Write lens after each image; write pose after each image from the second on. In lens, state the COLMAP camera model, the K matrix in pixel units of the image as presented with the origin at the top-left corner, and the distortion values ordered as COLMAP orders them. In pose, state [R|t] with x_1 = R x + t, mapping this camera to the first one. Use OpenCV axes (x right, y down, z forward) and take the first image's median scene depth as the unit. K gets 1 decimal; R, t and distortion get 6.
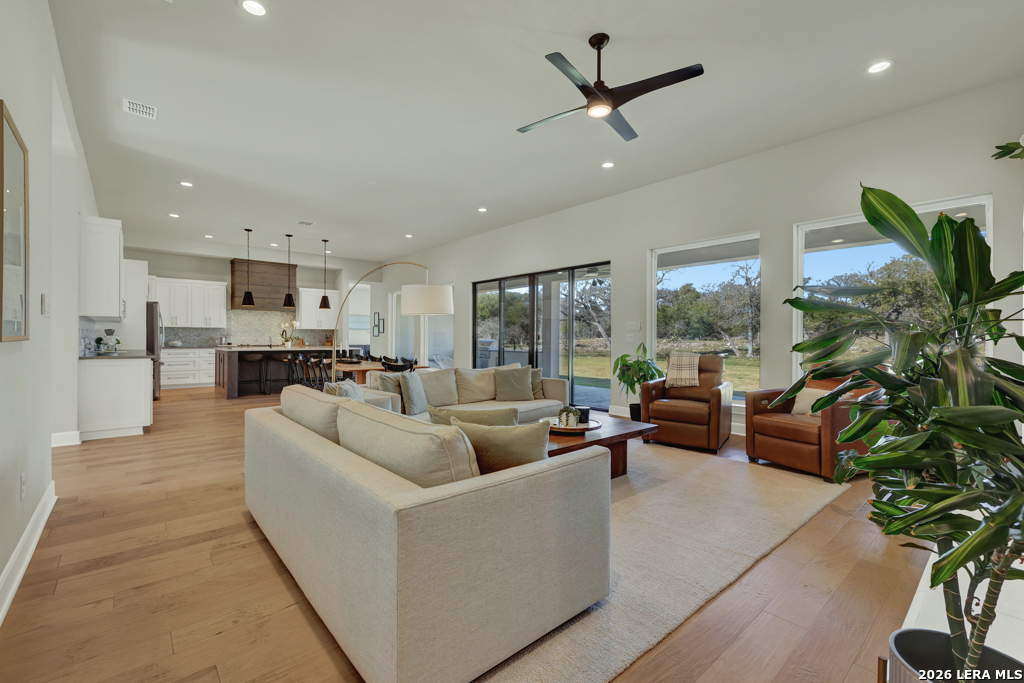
lens RADIAL K [[439.4, 0, 512.0], [0, 439.4, 341.5], [0, 0, 1]] dist [-0.002860, -0.000095]
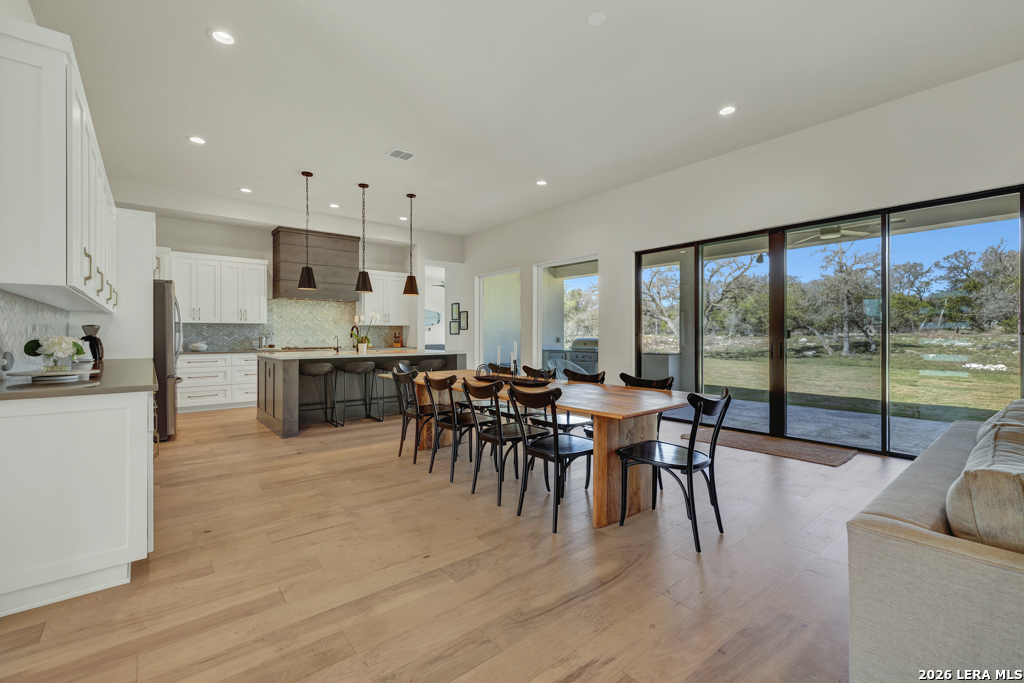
lens RADIAL K [[436.7, 0, 506.8], [0, 436.7, 337.1], [0, 0, 1]] dist [0.002049, 0.000280]
pose [[0.999418, -0.006611, -0.033475, -0.254193], [0.006452, 0.999967, -0.004875, -0.003945], [0.033506, 0.004656, 0.999428, 0.321837]]
